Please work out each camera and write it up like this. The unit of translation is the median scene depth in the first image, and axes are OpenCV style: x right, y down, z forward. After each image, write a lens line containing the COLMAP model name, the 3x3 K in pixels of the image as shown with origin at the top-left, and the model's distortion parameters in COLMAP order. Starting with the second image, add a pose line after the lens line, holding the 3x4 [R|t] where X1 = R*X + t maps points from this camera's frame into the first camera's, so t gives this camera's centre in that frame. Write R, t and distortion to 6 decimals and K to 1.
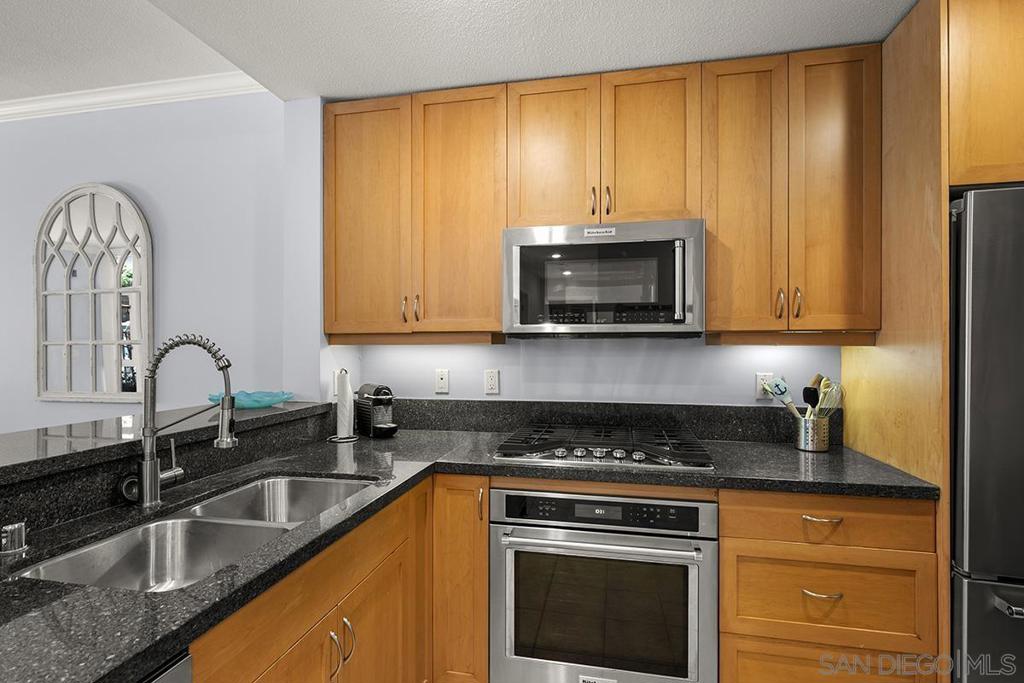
lens RADIAL K [[495.5, 0, 511.7], [0, 495.5, 345.1], [0, 0, 1]] dist [-0.000054, 0.000209]
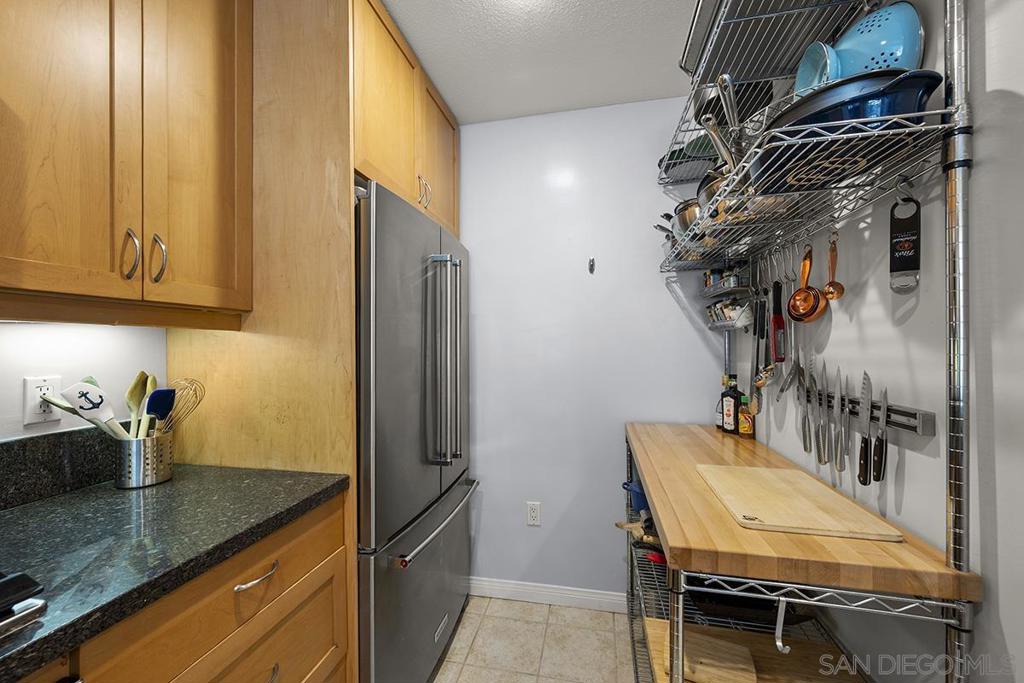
lens RADIAL K [[408.5, 0, 507.8], [0, 408.5, 342.0], [0, 0, 1]] dist [0.000390, 0.000051]
pose [[0.008559, 0.005345, 0.999949, 0.053002], [0.005052, 0.999973, -0.005389, 0.025936], [-0.999951, 0.005098, 0.008532, 0.528824]]
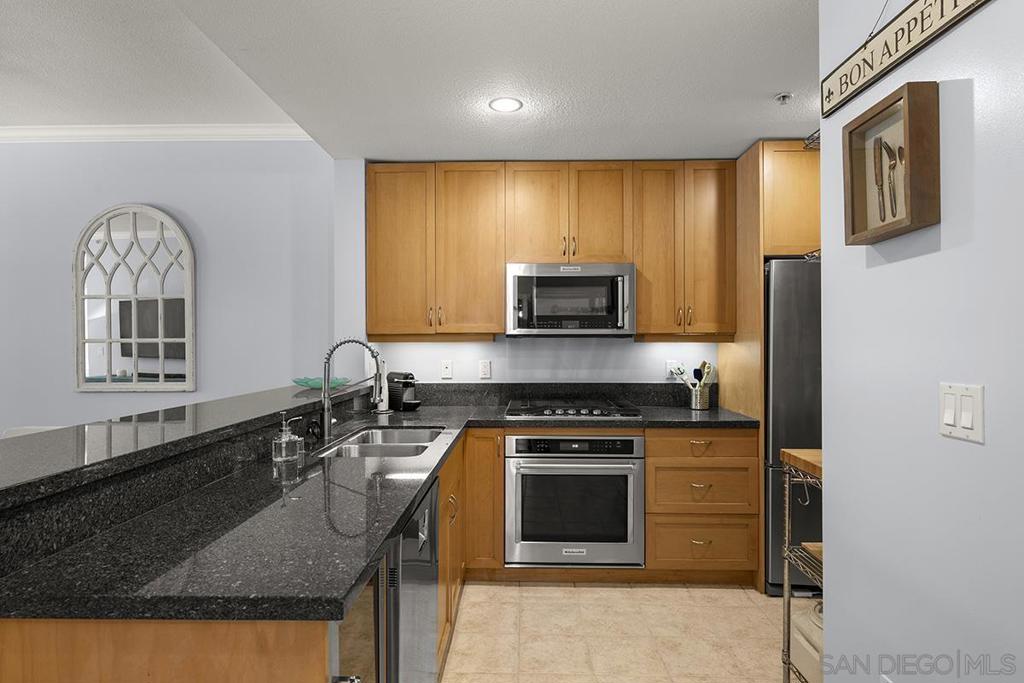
lens RADIAL K [[552.0, 0, 512.0], [0, 552.0, 341.5], [0, 0, 1]] dist [-0.000241, -0.000362]
pose [[0.983523, -0.001402, 0.180775, -0.308107], [0.001238, 0.999999, 0.001022, -0.005053], [-0.180776, -0.000782, 0.983524, -0.643974]]
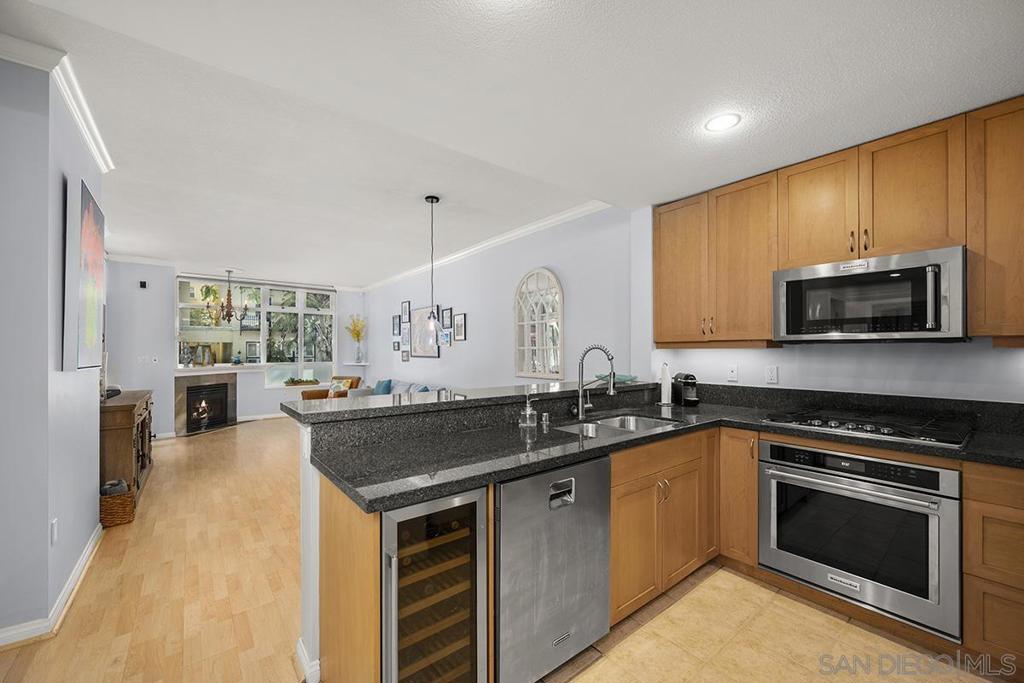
lens RADIAL K [[405.0, 0, 510.1], [0, 405.0, 348.6], [0, 0, 1]] dist [-0.001402, -0.000284]
pose [[0.768651, -0.002981, -0.639661, 0.160911], [0.002804, 0.999995, -0.001291, -0.001135], [0.639662, -0.000801, 0.768656, -0.466417]]
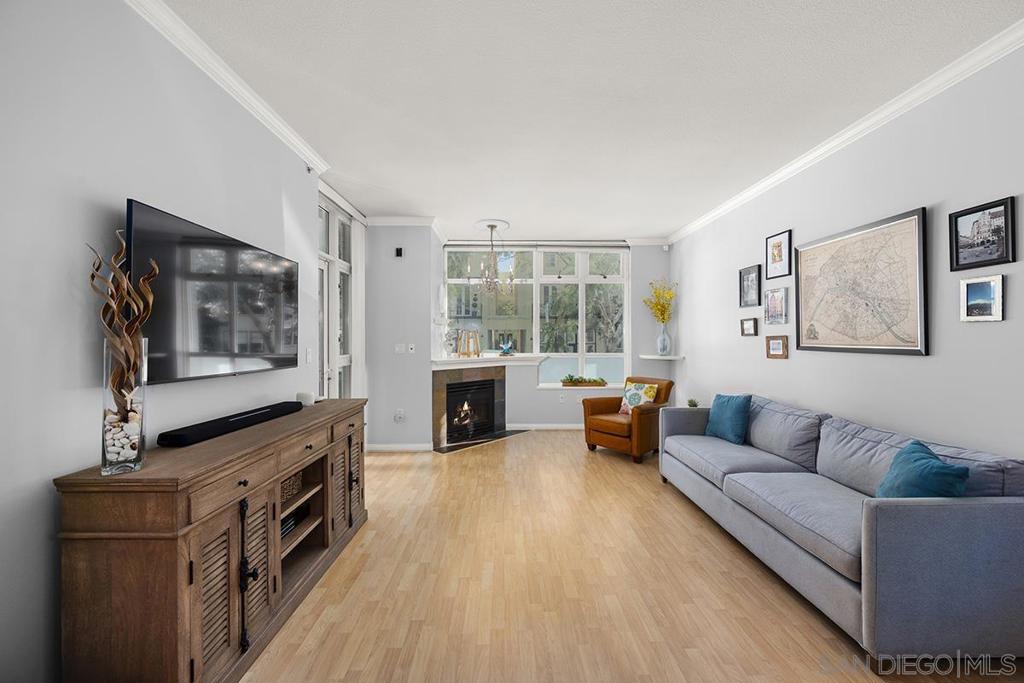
lens RADIAL K [[408.5, 0, 507.8], [0, 408.5, 342.0], [0, 0, 1]] dist [0.000390, 0.000051]
pose [[0.216911, 0.010632, -0.976133, -1.549705], [0.005663, 0.999910, 0.012149, 0.009926], [0.976175, -0.008163, 0.216832, 0.263113]]
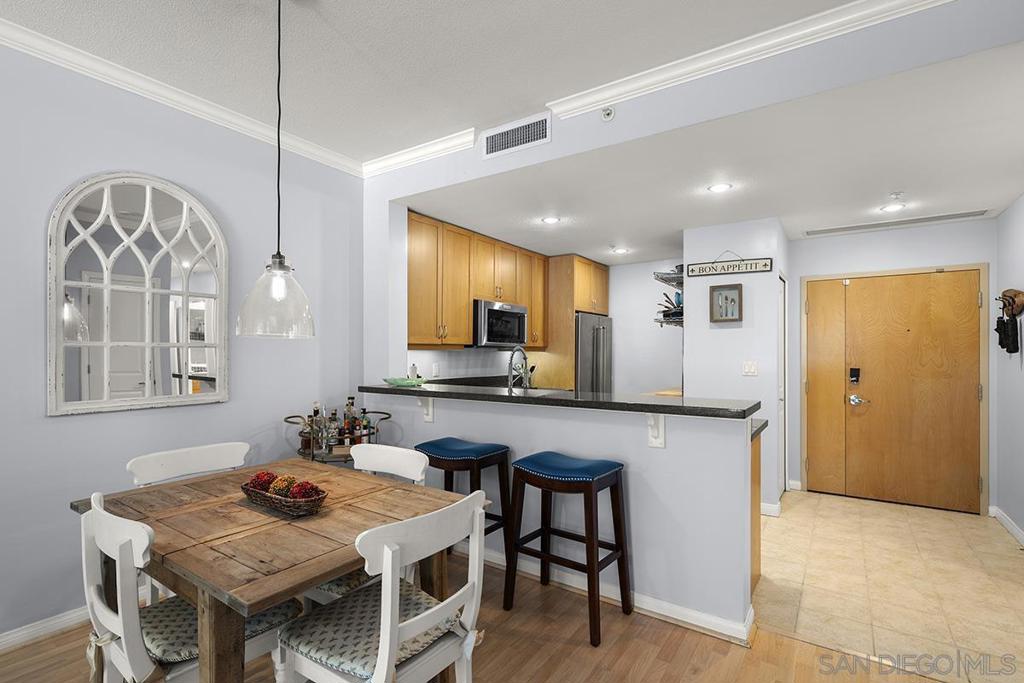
lens RADIAL K [[487.4, 0, 511.7], [0, 487.4, 352.9], [0, 0, 1]] dist [0.000149, 0.000241]
pose [[0.381813, 0.002977, 0.924235, -2.128916], [-0.005397, 0.999985, -0.000991, 0.010982], [-0.924224, -0.004610, 0.381824, 0.015179]]
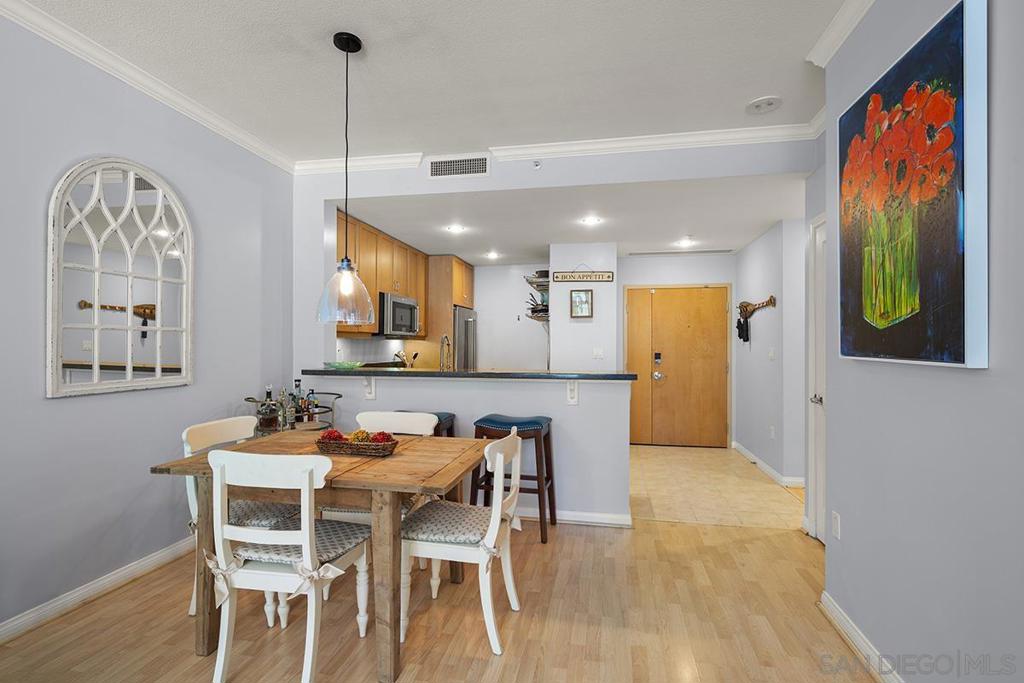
lens RADIAL K [[495.5, 0, 511.7], [0, 495.5, 345.1], [0, 0, 1]] dist [-0.000054, 0.000209]
pose [[-0.008821, 0.003476, 0.999955, -2.672924], [-0.006452, 0.999973, -0.003533, 0.039071], [-0.999940, -0.006483, -0.008798, 0.406137]]
